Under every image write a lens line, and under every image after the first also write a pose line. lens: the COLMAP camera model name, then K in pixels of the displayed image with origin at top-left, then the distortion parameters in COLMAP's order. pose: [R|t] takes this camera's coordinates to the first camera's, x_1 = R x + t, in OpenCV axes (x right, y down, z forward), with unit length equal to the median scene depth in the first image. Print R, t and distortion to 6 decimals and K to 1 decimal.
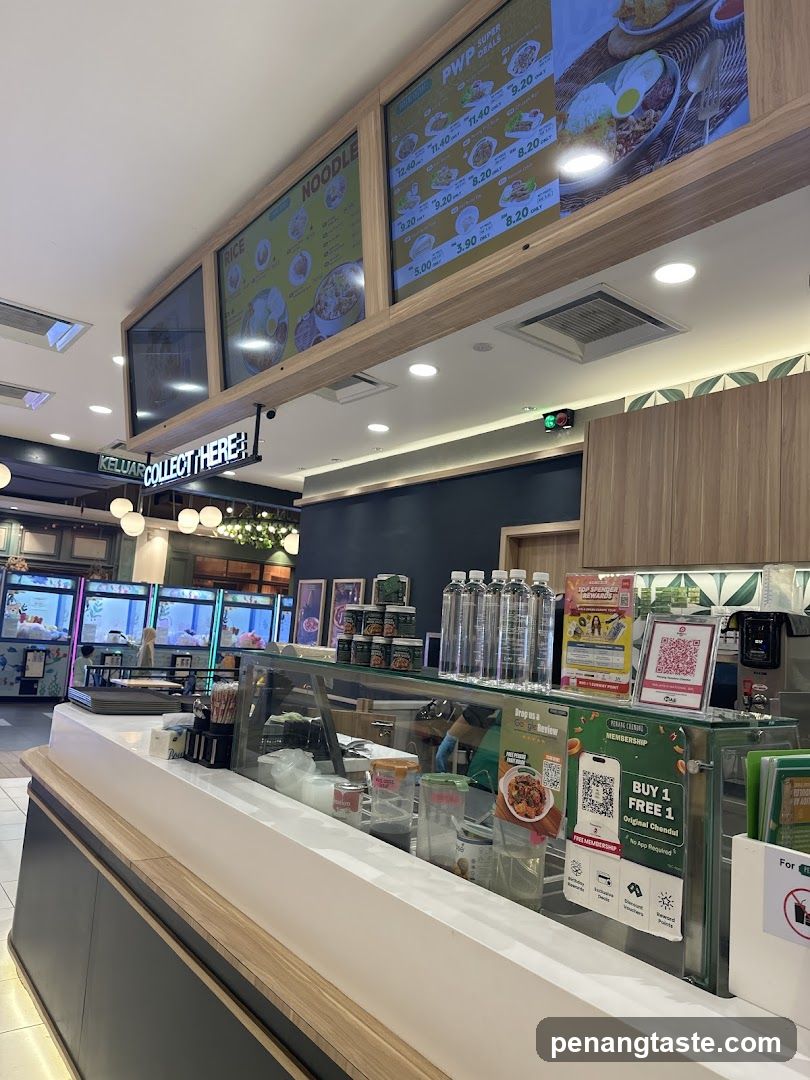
lens RADIAL K [[754.4, 0, 405.0], [0, 754.4, 540.0], [0, 0, 1]] dist [0.001637, -0.002425]
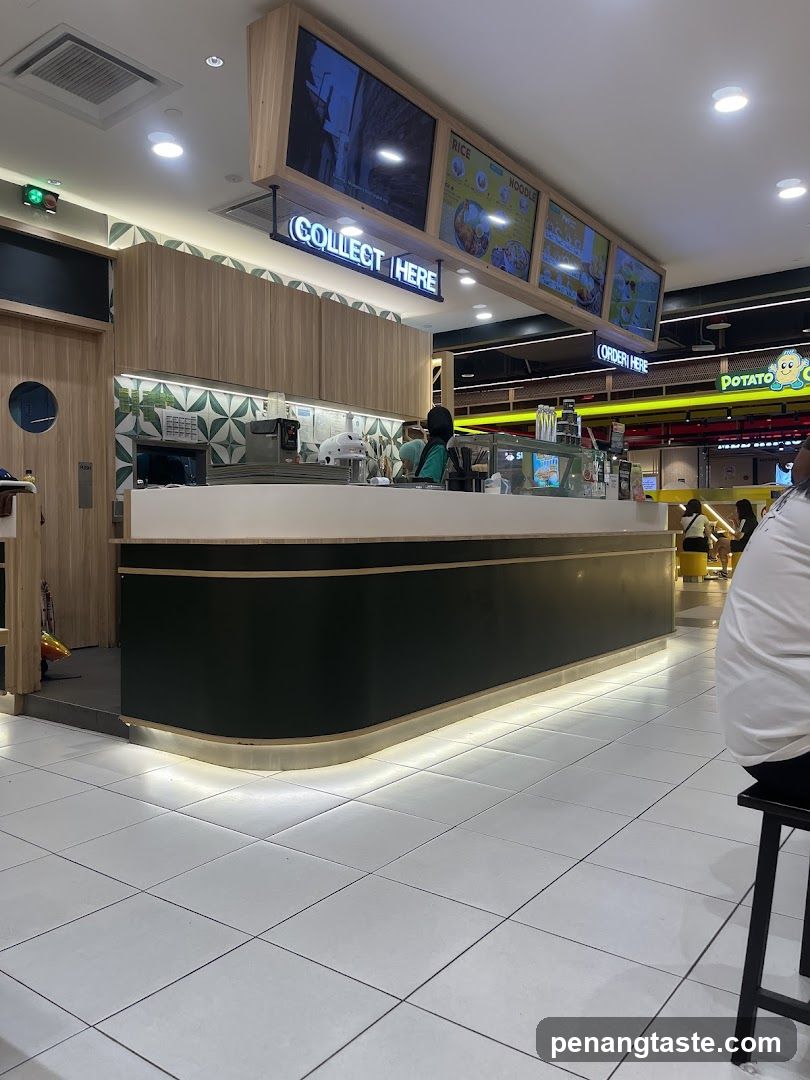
lens RADIAL K [[834.0, 0, 405.0], [0, 834.0, 540.0], [0, 0, 1]] dist [0.000231, 0.000429]
pose [[-0.277788, -0.087943, 0.956609, -1.127903], [-0.131515, 0.989906, 0.052814, 0.176584], [-0.951597, -0.111137, -0.286550, 0.945234]]
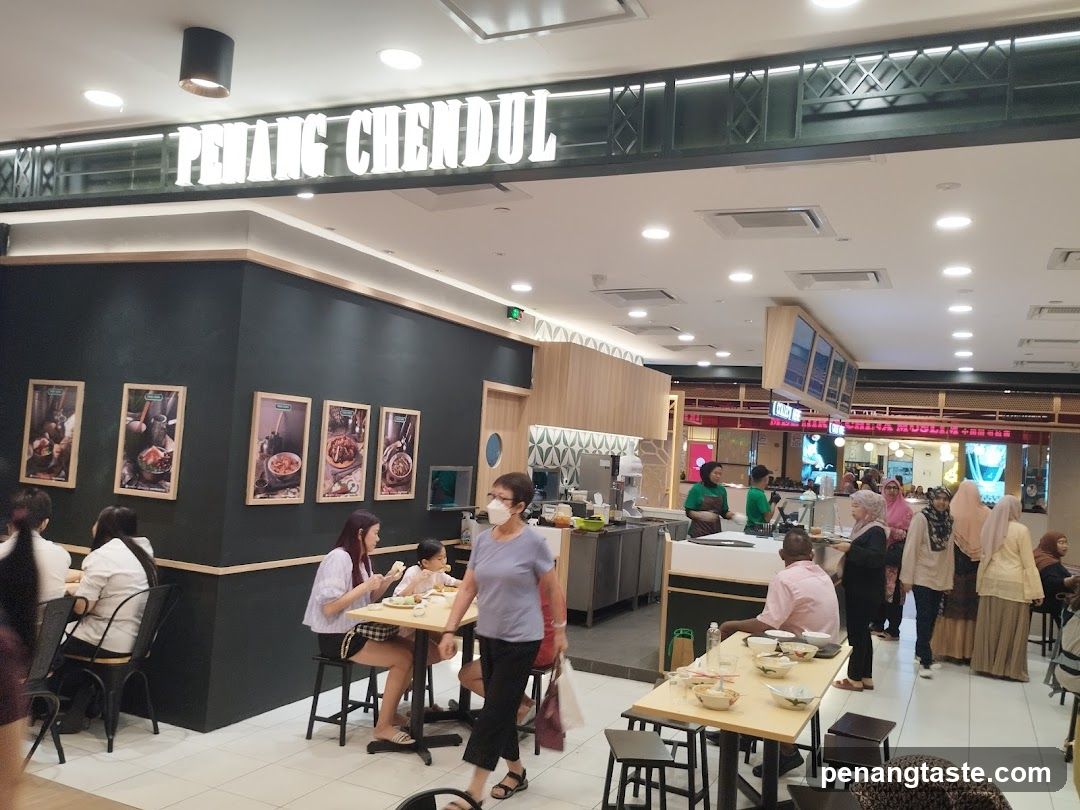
lens RADIAL K [[915.7, 0, 540.0], [0, 915.7, 405.0], [0, 0, 1]] dist [0.003634, -0.000310]
pose [[-0.457305, -0.052085, 0.887783, -1.560157], [-0.197131, 0.979385, -0.044085, 0.088557], [-0.867186, -0.195170, -0.458145, 1.980239]]
